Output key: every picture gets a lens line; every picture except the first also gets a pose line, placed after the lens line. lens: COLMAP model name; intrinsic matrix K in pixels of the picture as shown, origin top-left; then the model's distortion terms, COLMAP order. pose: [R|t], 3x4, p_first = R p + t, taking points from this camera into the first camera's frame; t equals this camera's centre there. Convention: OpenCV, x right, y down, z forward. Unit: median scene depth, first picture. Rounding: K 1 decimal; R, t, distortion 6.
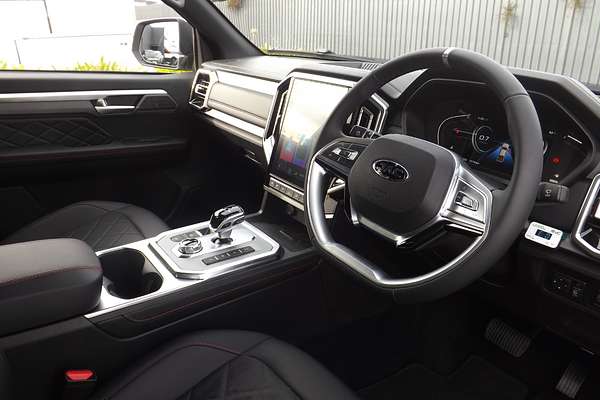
lens RADIAL K [[485.6, 0, 300.6], [0, 485.6, 190.7], [0, 0, 1]] dist [0.003354, -0.005134]
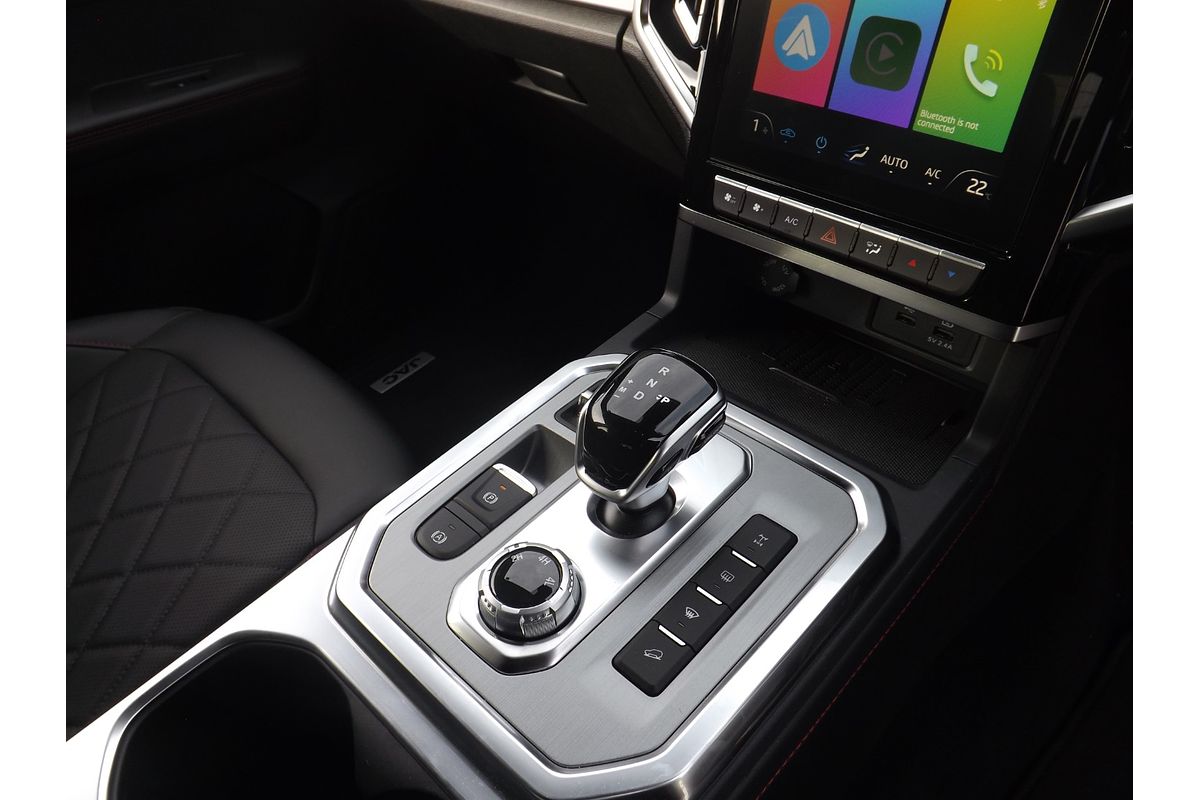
lens RADIAL K [[856.4, 0, 600.0], [0, 856.4, 400.0], [0, 0, 1]] dist [-0.001063, -0.002068]
pose [[0.980914, -0.184318, 0.061919, -0.147310], [0.152628, 0.927188, 0.342091, -0.069968], [-0.120464, -0.326112, 0.937624, 0.475407]]
